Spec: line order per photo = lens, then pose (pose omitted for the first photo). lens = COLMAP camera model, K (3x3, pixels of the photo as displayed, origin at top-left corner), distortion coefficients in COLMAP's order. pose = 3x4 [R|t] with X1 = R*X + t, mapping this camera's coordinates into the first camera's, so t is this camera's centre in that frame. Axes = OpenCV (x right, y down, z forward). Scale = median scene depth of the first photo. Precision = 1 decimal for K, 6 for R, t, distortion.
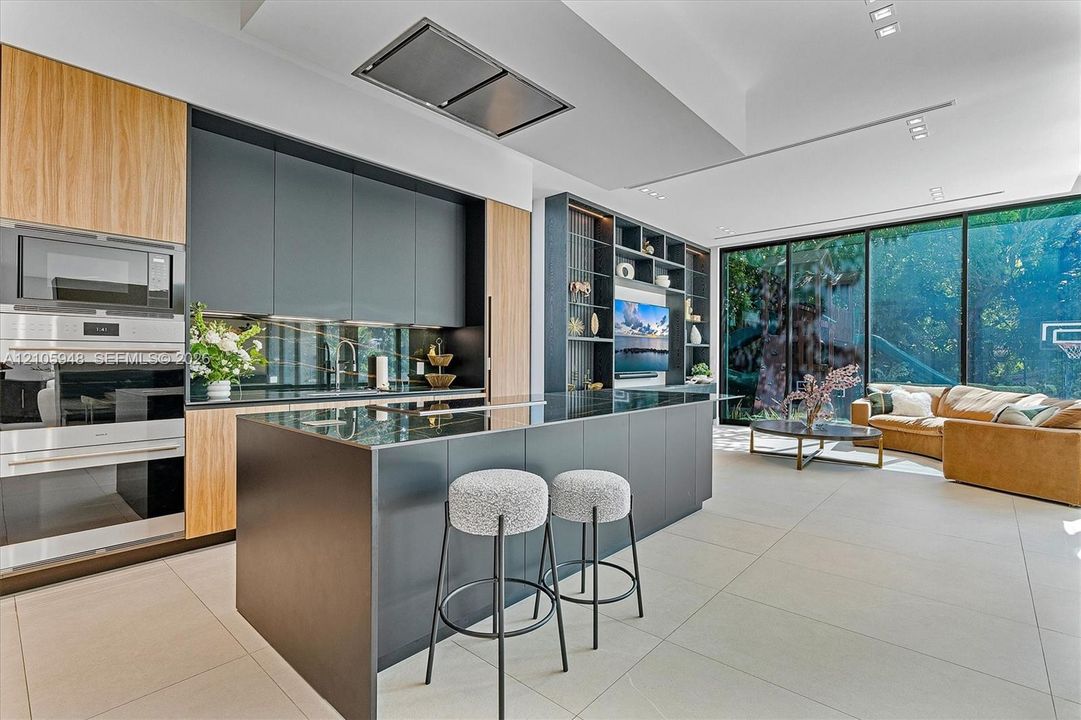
lens RADIAL K [[505.7, 0, 548.7], [0, 505.7, 360.9], [0, 0, 1]] dist [-0.006139, 0.003646]
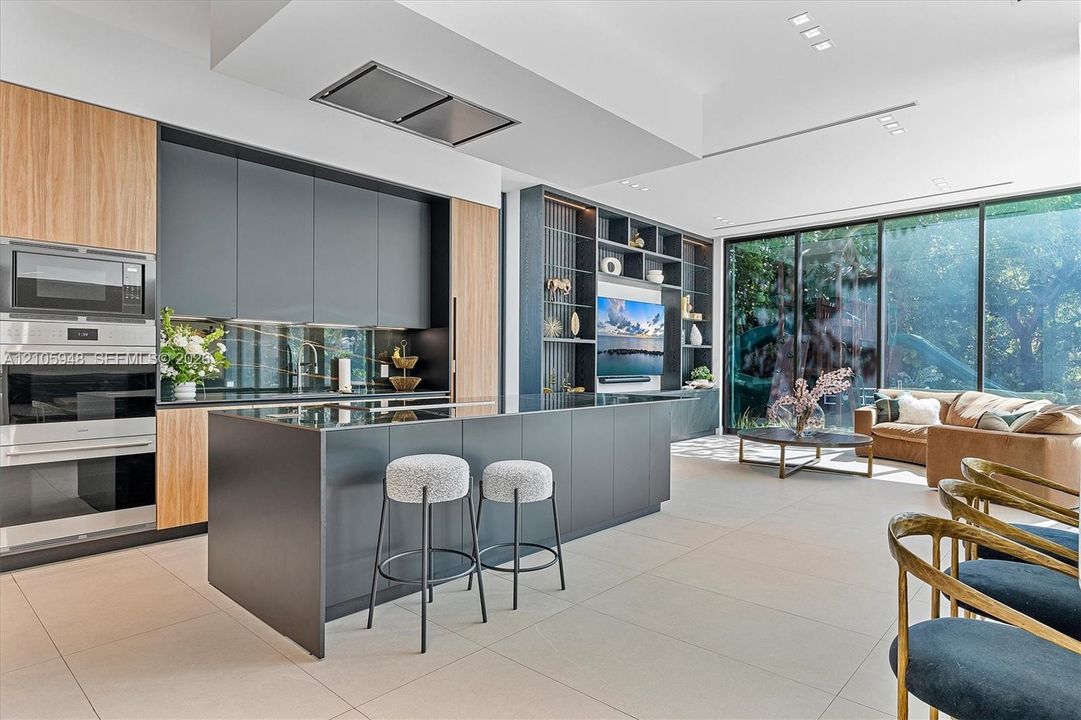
lens RADIAL K [[607.7, 0, 546.1], [0, 607.7, 368.9], [0, 0, 1]] dist [0.003473, 0.001164]
pose [[0.999862, 0.001650, -0.016525, 0.076938], [-0.001505, 0.999960, 0.008786, -0.000380], [0.016539, -0.008760, 0.999825, -0.166962]]
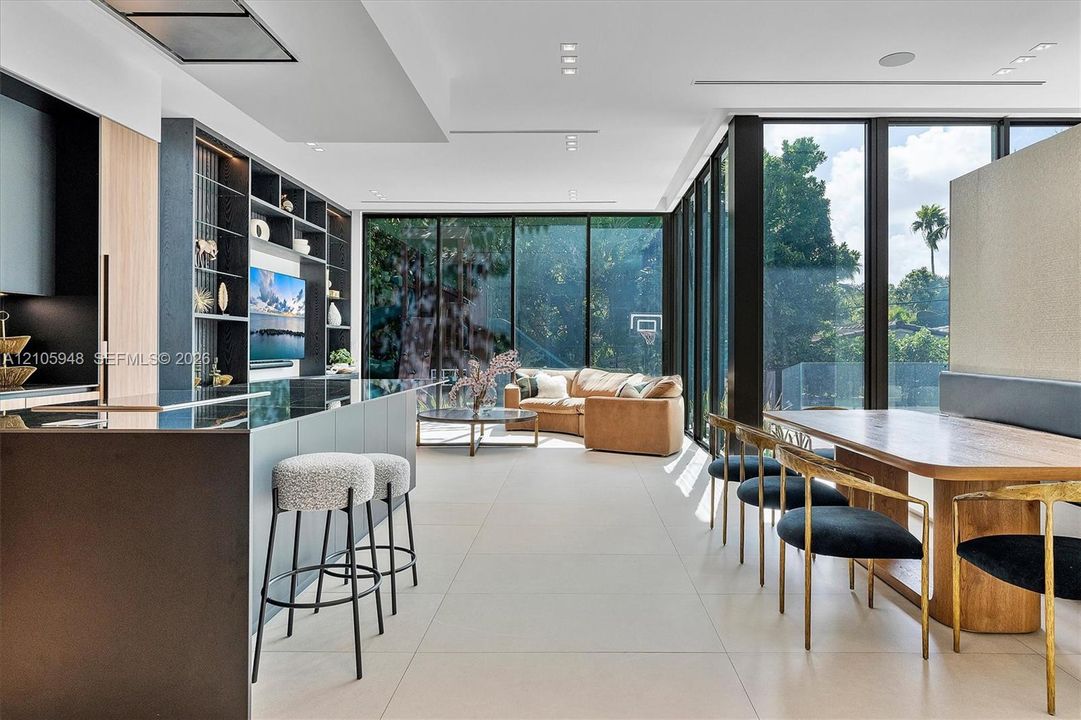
lens RADIAL K [[663.6, 0, 585.2], [0, 663.6, 348.4], [0, 0, 1]] dist [-0.014289, -0.002454]
pose [[0.747332, -0.002058, 0.664448, -0.219269], [0.000523, 0.999997, 0.002510, 0.001474], [-0.664451, -0.001529, 0.747331, -0.128931]]
